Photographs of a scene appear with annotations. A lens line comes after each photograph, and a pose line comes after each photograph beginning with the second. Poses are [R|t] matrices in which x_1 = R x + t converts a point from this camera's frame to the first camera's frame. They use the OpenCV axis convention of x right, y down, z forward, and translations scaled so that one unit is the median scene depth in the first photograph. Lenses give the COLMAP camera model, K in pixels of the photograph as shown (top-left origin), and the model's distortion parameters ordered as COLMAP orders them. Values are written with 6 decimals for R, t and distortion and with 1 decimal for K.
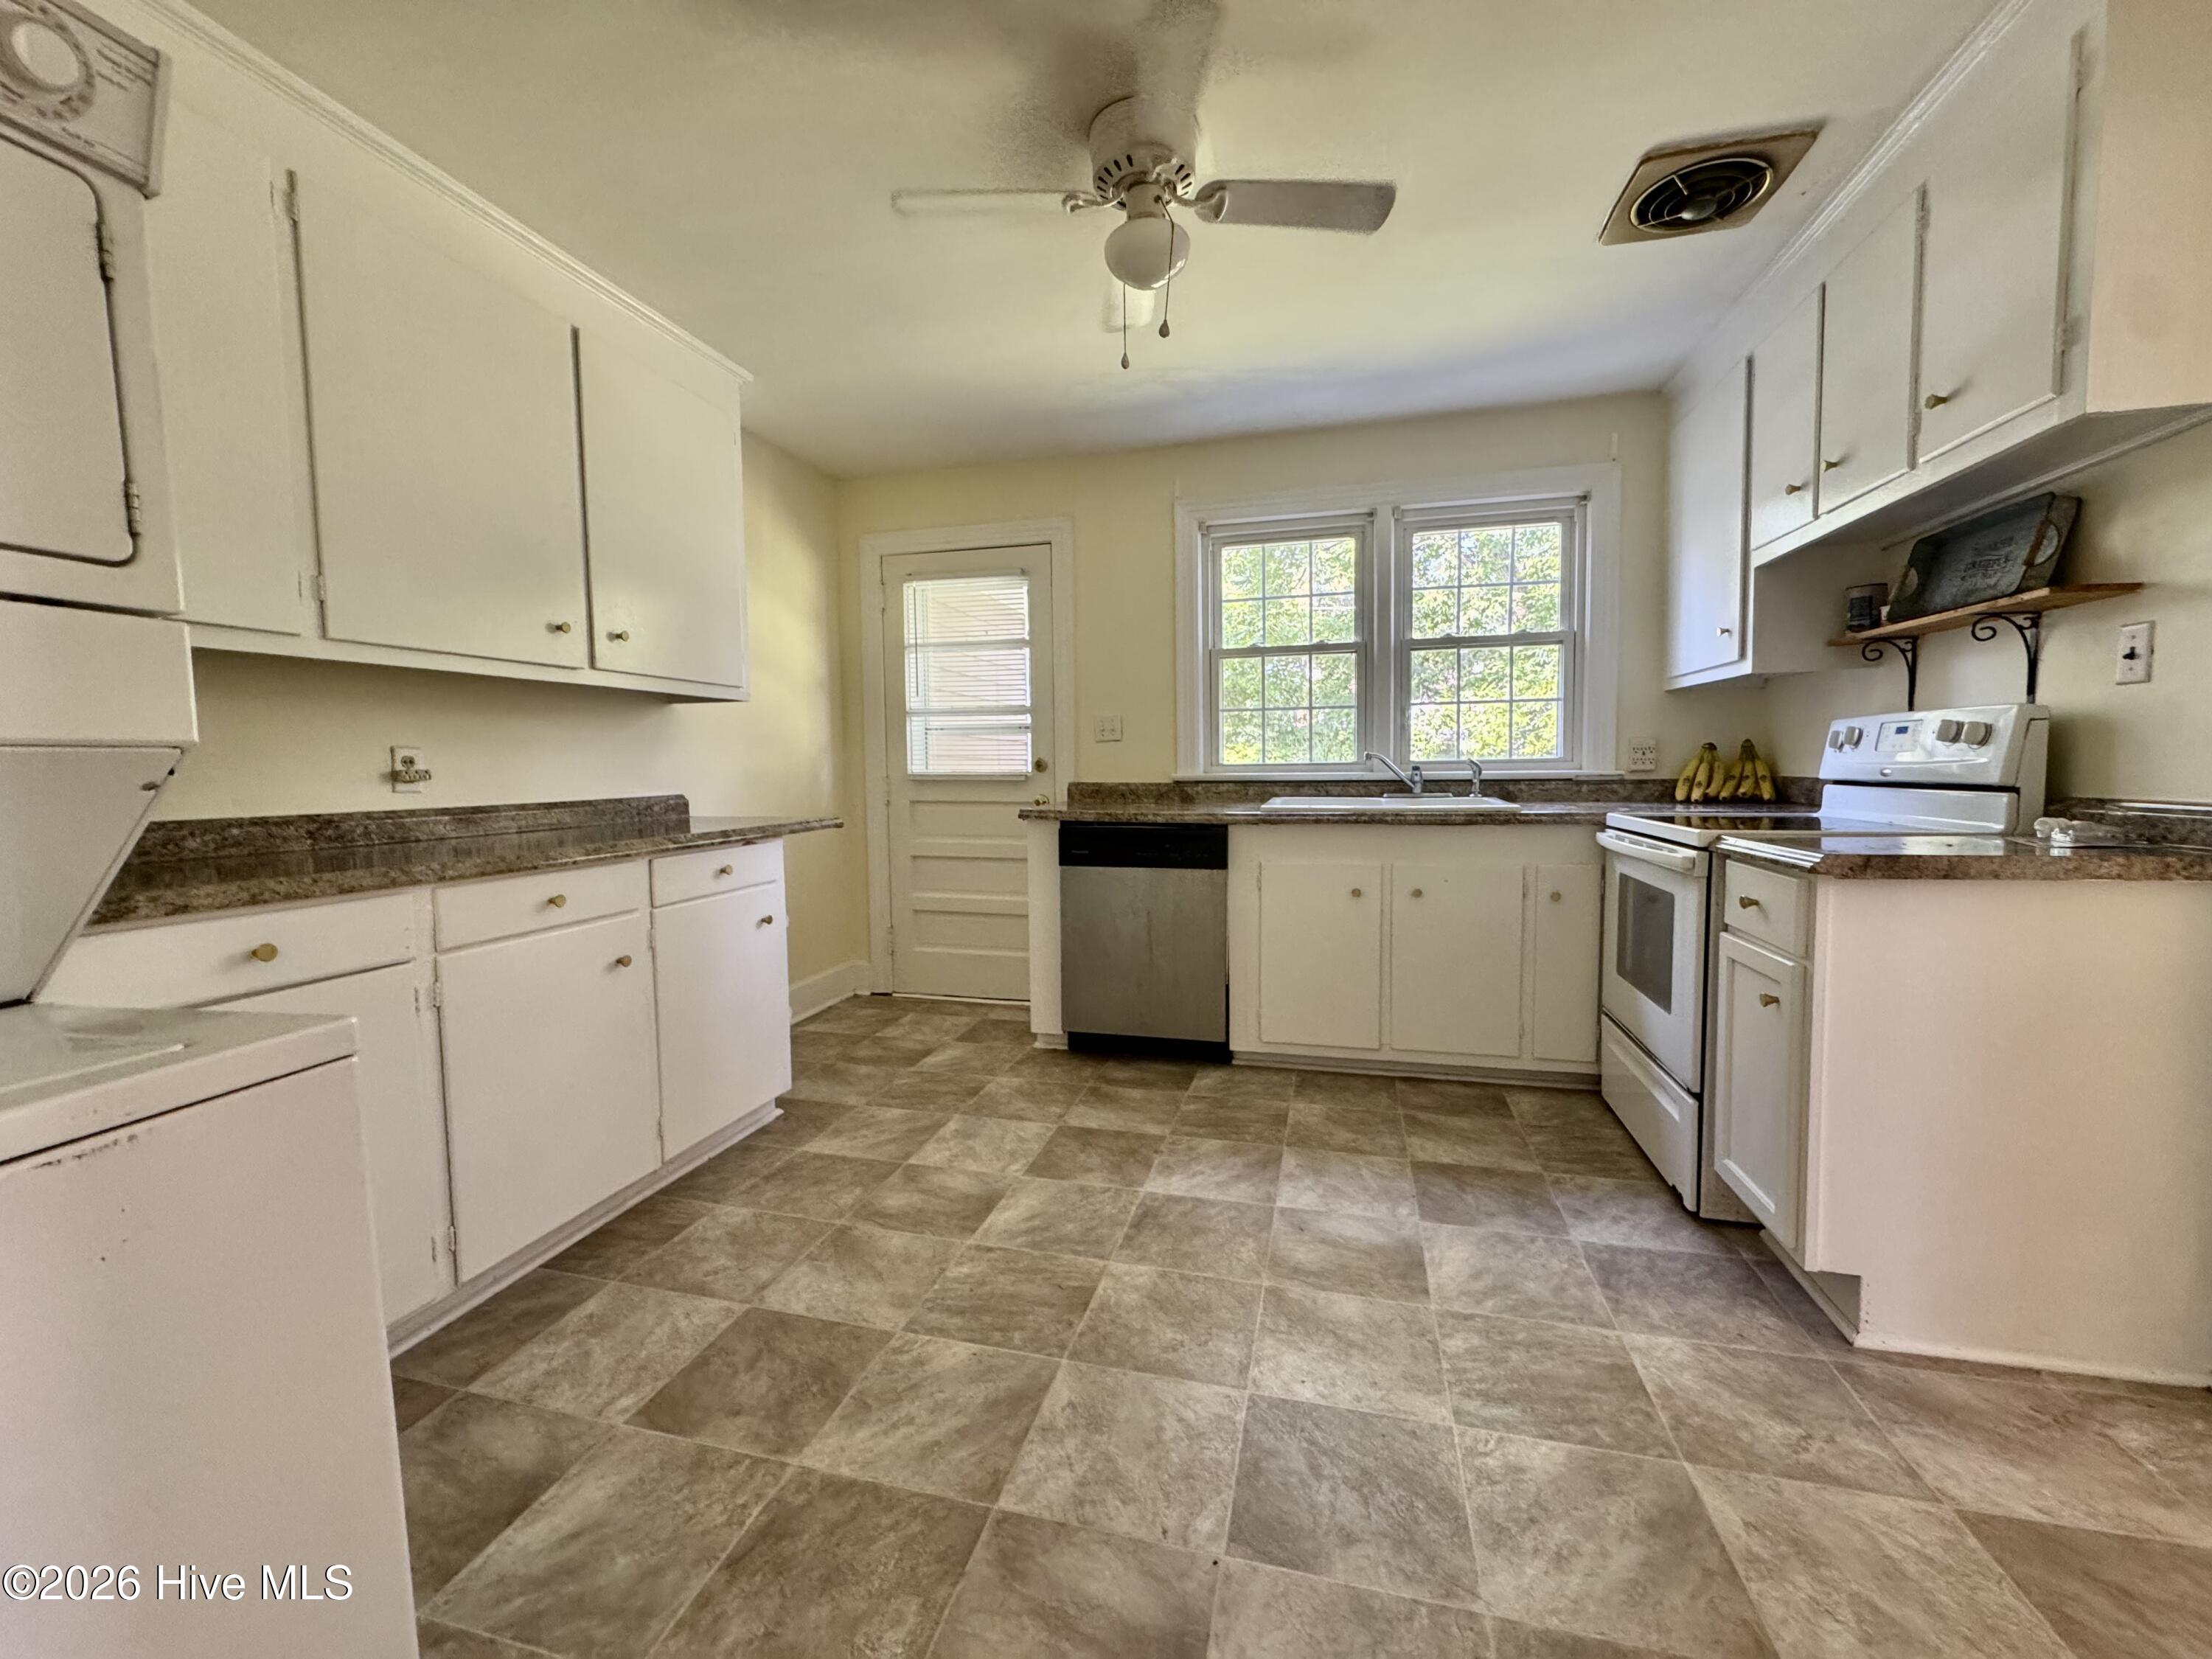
lens RADIAL K [[885.3, 0, 1110.6], [0, 885.3, 824.4], [0, 0, 1]] dist [-0.003146, 0.000314]
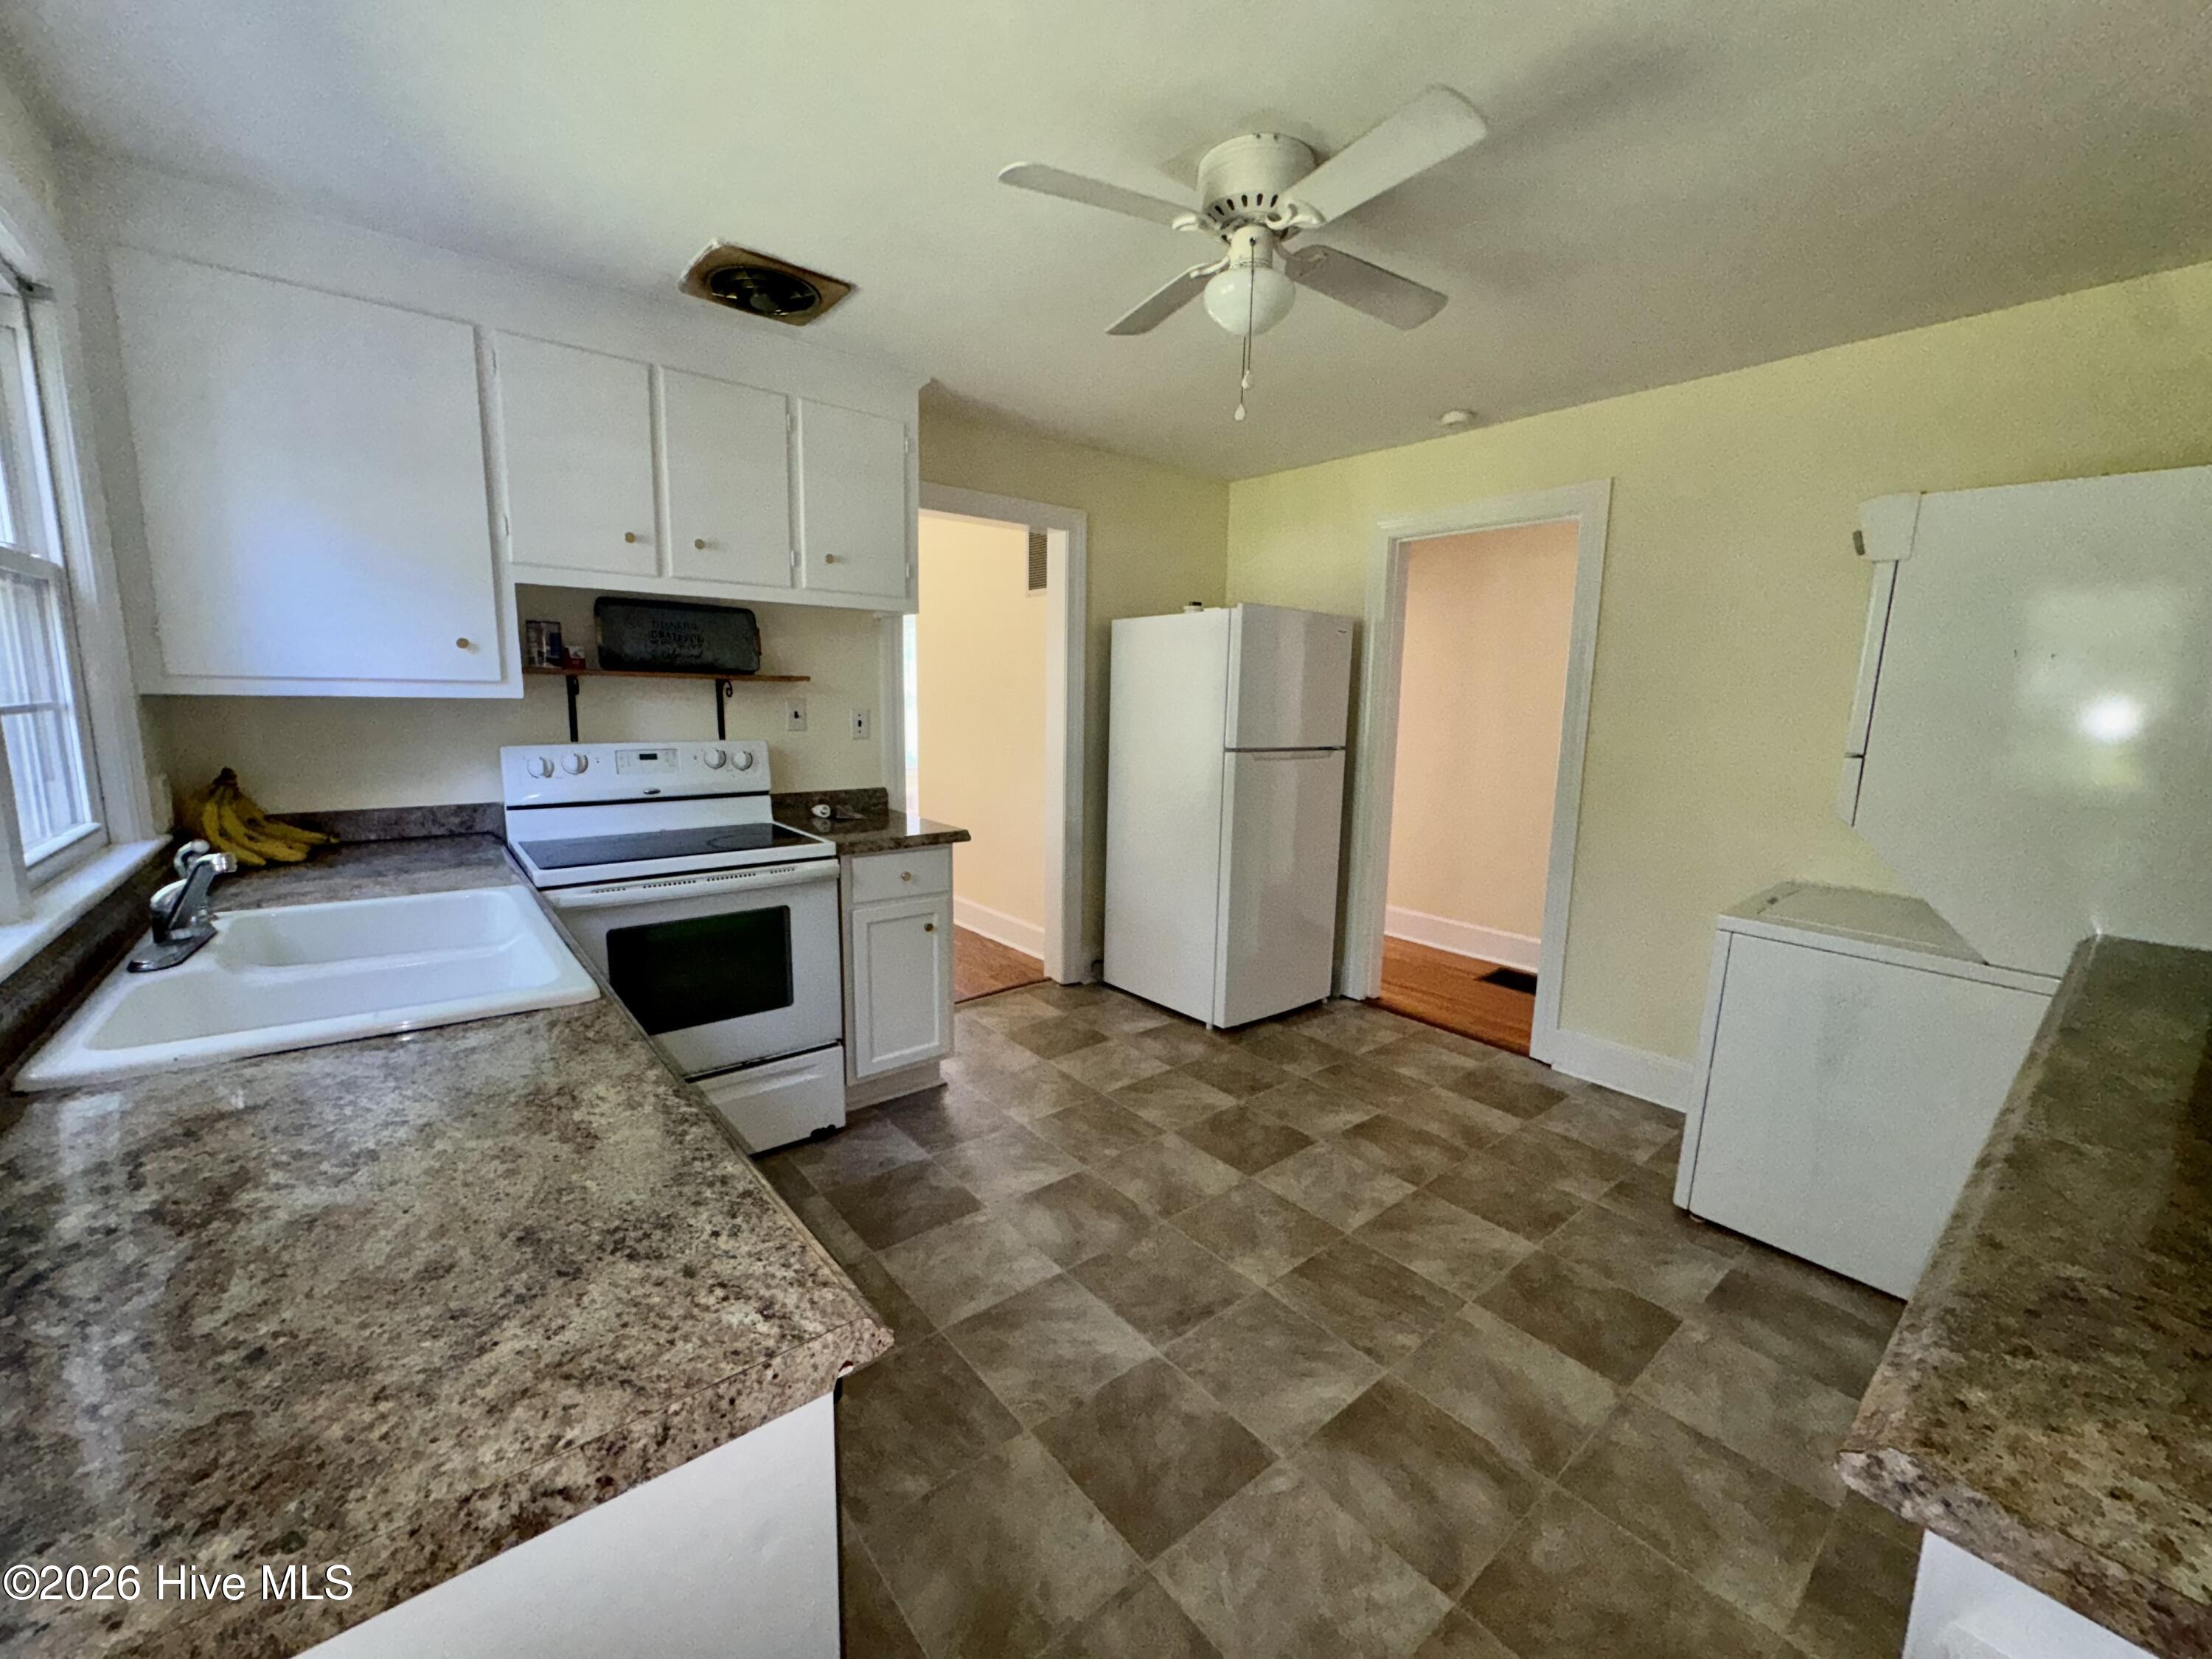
lens RADIAL K [[885.3, 0, 1105.5], [0, 885.3, 830.2], [0, 0, 1]] dist [-0.003146, 0.000314]
pose [[-0.810178, -0.091518, 0.578995, -0.333228], [0.032962, 0.979062, 0.200878, -0.214051], [-0.585256, 0.181832, -0.790198, 1.490633]]
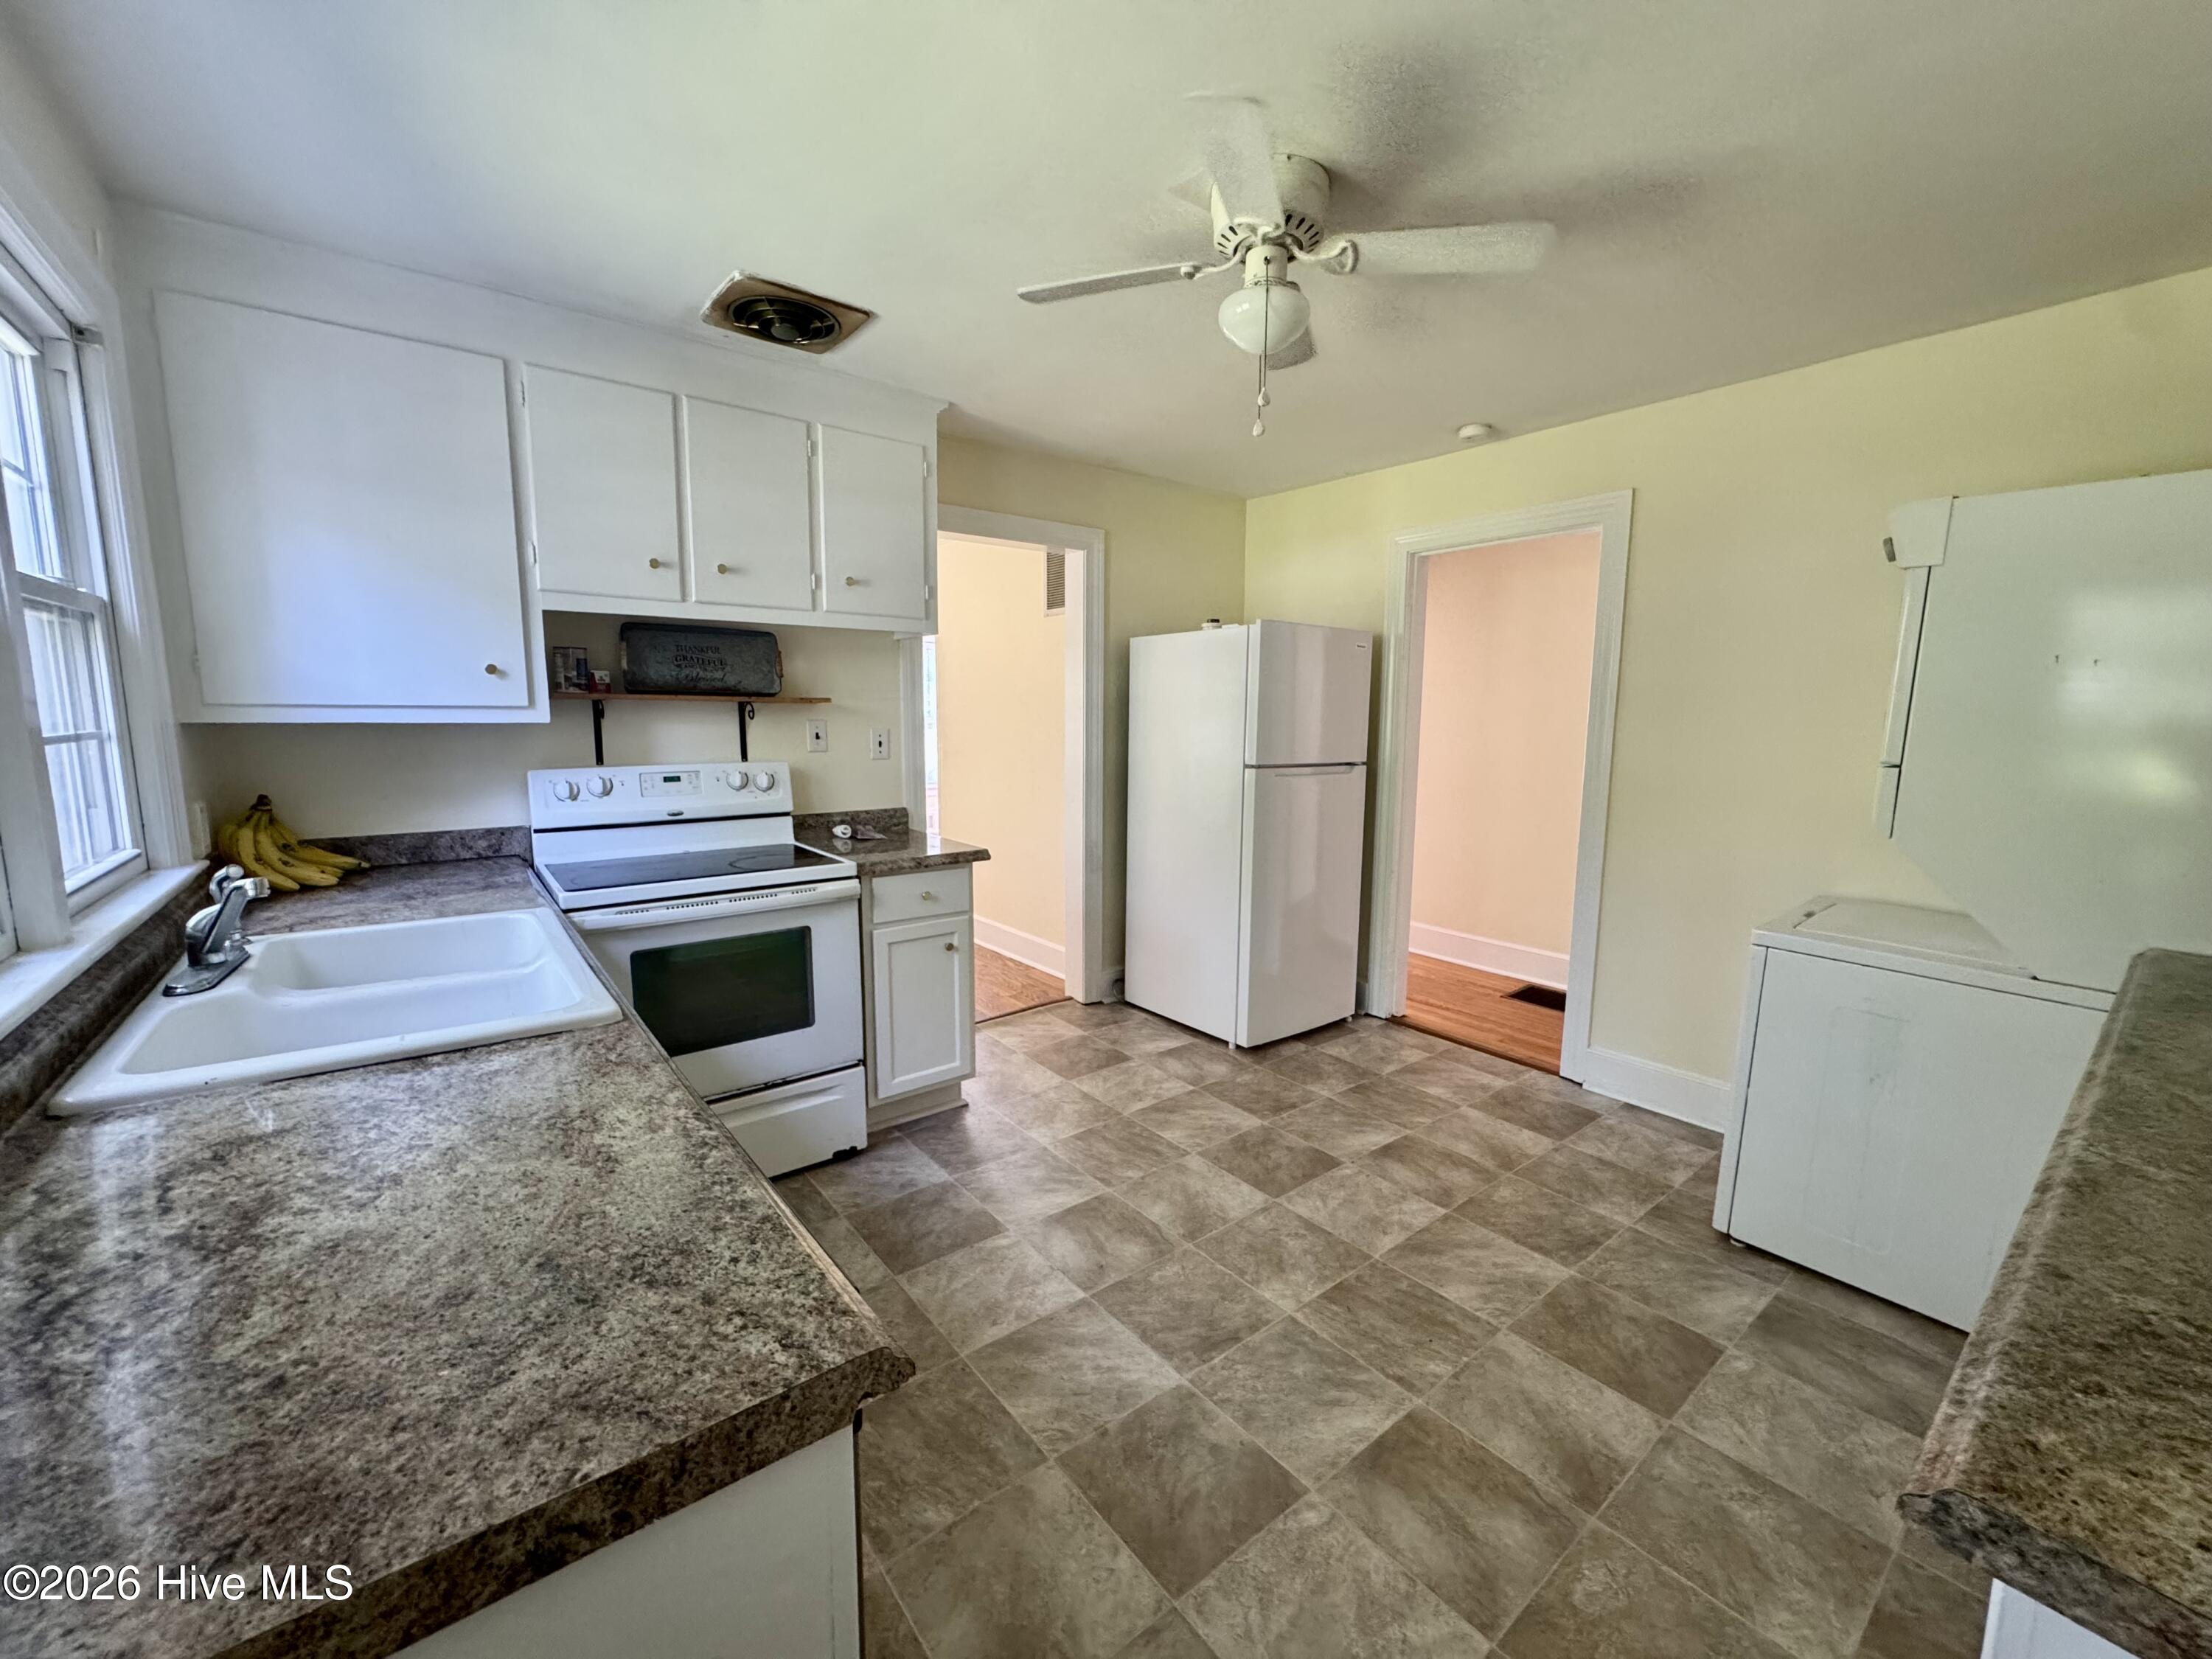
lens RADIAL K [[885.3, 0, 1104.5], [0, 885.3, 829.0], [0, 0, 1]] dist [-0.003146, 0.000314]
pose [[-0.796899, -0.071976, 0.599810, -0.331309], [0.045832, 0.982812, 0.178828, -0.213596], [-0.602372, 0.169998, -0.779903, 1.488000]]
